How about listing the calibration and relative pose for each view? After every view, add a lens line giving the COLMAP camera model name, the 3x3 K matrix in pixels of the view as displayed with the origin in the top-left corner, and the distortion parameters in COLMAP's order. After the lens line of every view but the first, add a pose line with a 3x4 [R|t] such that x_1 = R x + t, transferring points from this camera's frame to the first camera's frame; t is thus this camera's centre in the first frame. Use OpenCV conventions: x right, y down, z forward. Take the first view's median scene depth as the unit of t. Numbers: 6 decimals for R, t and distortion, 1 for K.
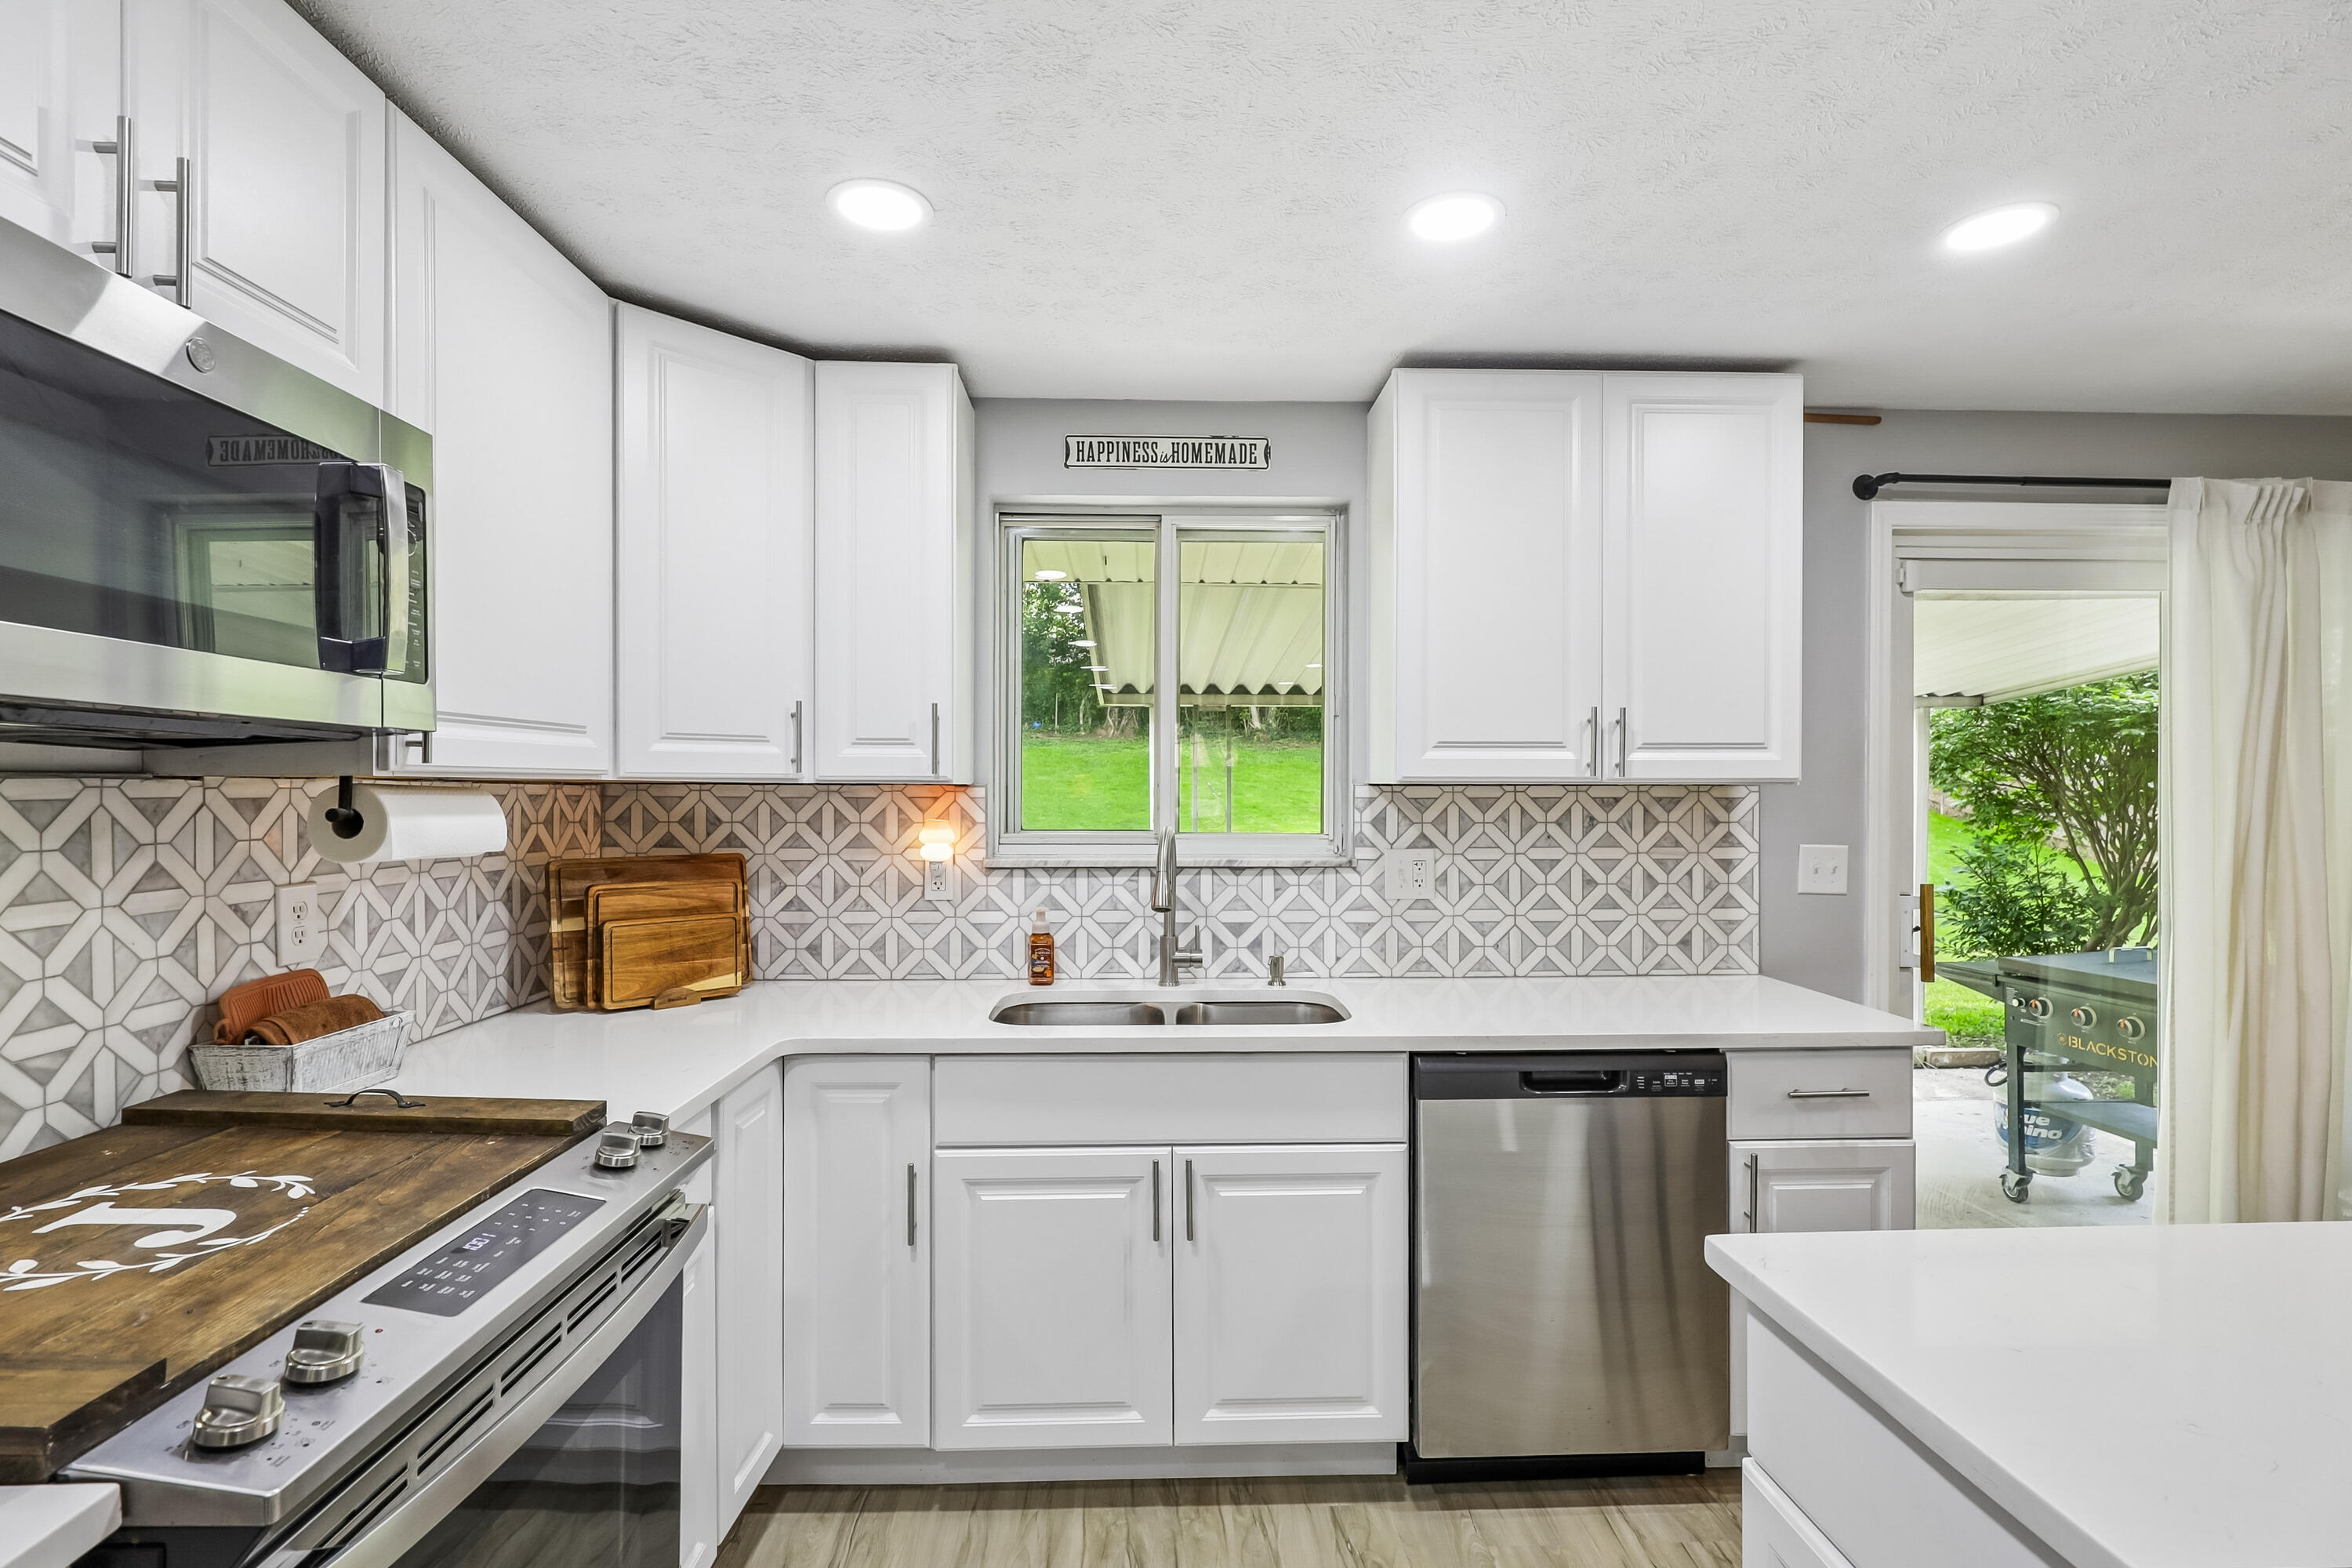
lens RADIAL K [[1104.5, 0, 1176.8], [0, 1104.5, 789.8], [0, 0, 1]] dist [-0.003095, -0.000057]
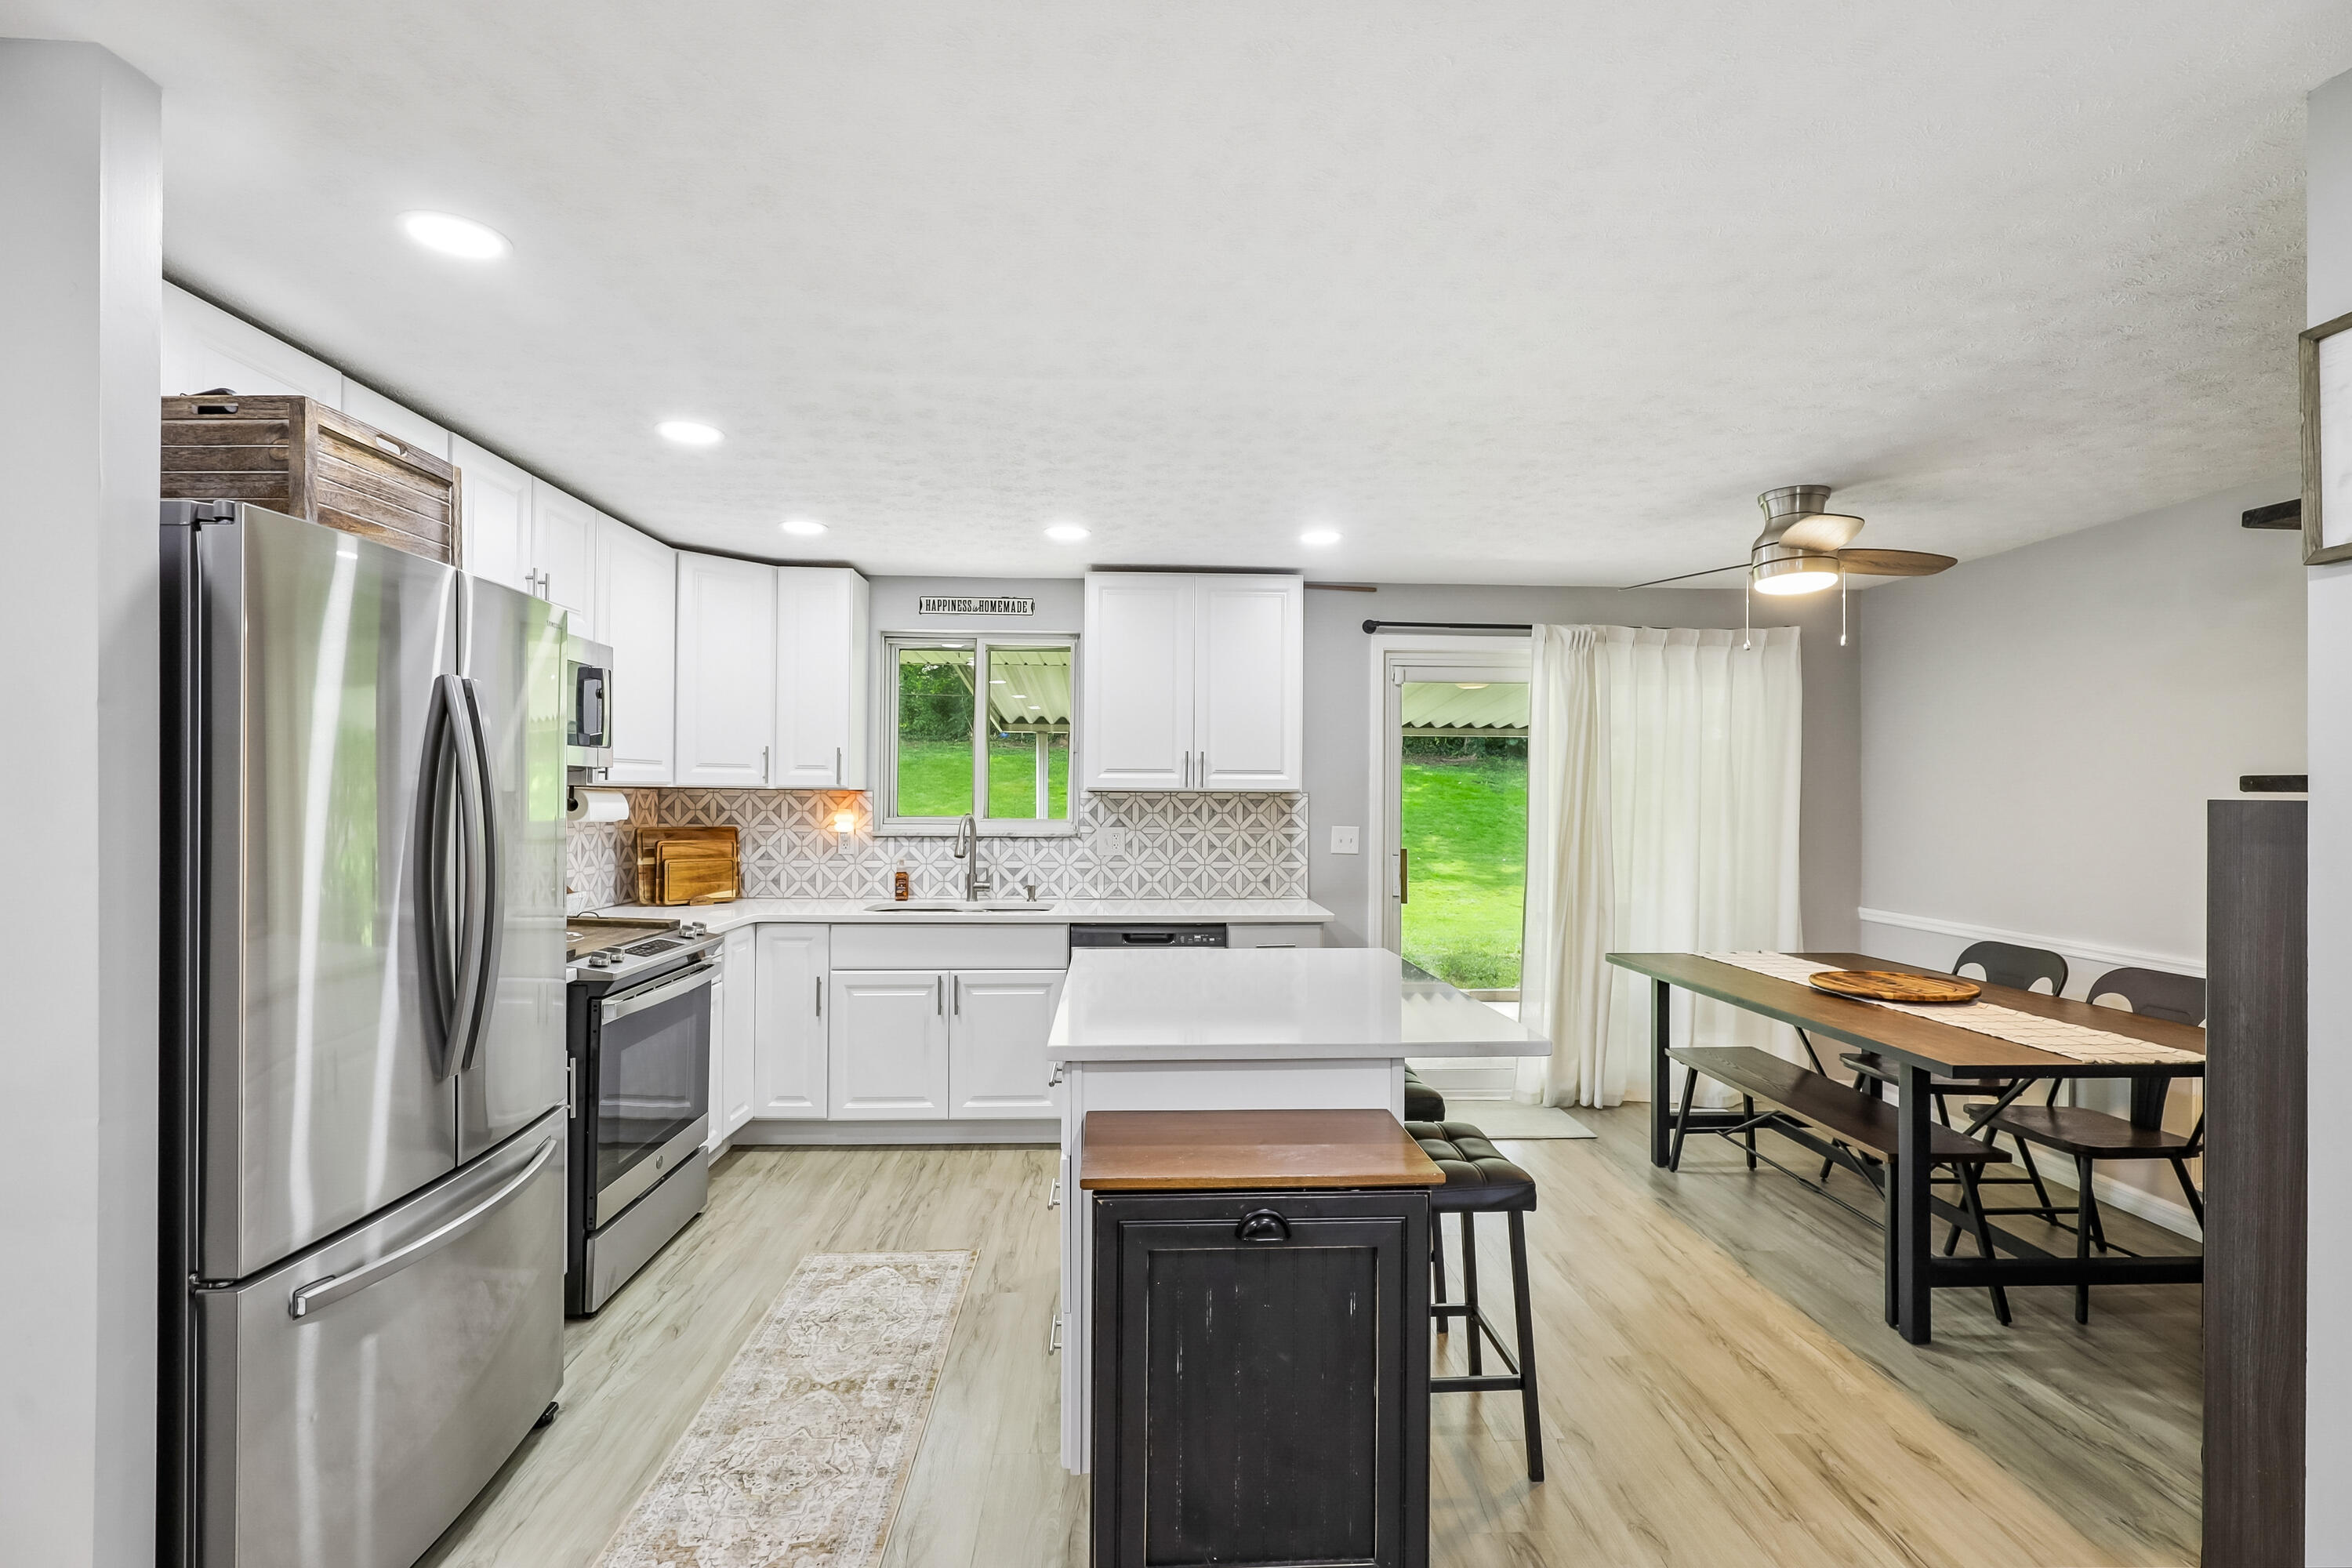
lens RADIAL K [[1096.8, 0, 1183.8], [0, 1096.8, 779.0], [0, 0, 1]] dist [-0.001990, 0.000265]
pose [[0.999874, 0.005775, 0.014783, 0.314645], [-0.005553, 0.999871, -0.015043, 0.001374], [-0.014868, 0.014959, 0.999778, -0.814261]]
